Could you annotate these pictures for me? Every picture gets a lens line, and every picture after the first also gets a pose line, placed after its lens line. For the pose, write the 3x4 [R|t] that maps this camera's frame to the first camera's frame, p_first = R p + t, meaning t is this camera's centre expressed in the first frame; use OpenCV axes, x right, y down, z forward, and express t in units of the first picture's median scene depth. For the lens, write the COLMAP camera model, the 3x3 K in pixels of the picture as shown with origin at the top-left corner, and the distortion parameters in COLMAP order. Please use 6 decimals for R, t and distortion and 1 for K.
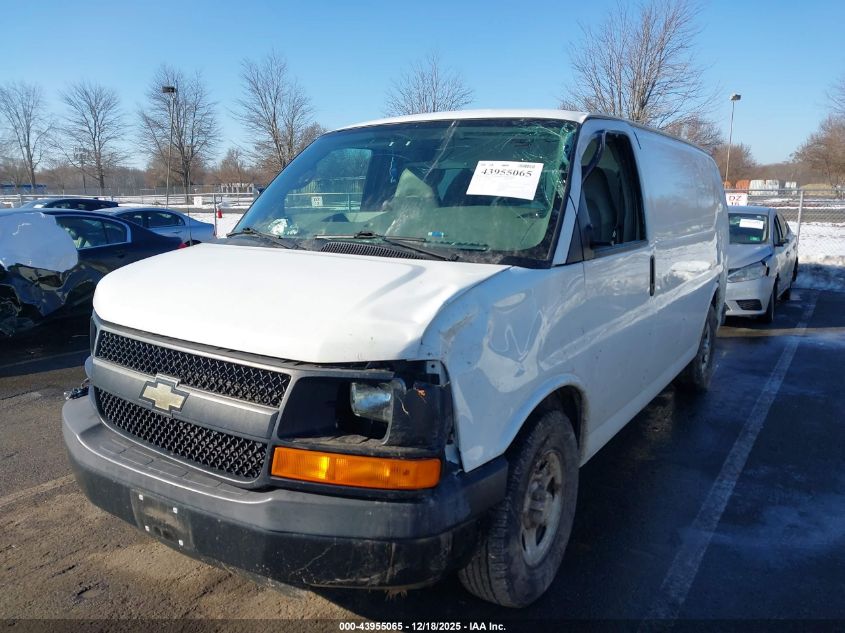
lens RADIAL K [[649.8, 0, 426.7], [0, 649.8, 318.5], [0, 0, 1]] dist [0.001027, -0.002621]
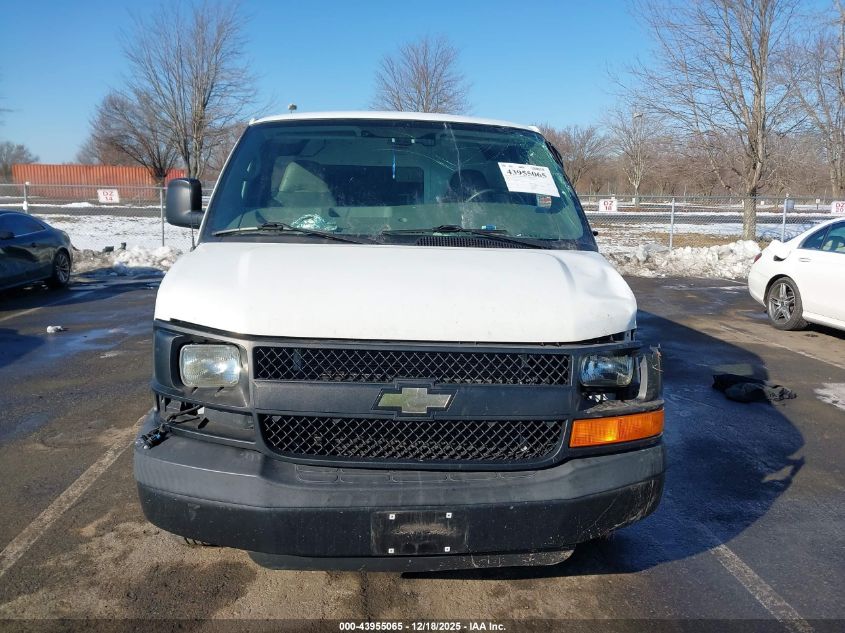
lens RADIAL K [[649.8, 0, 426.7], [0, 649.8, 318.5], [0, 0, 1]] dist [0.001027, -0.002621]
pose [[0.790548, -0.089186, 0.605871, -0.682160], [0.089562, 0.995539, 0.029684, -0.016679], [-0.605816, 0.030796, 0.795009, 0.178695]]
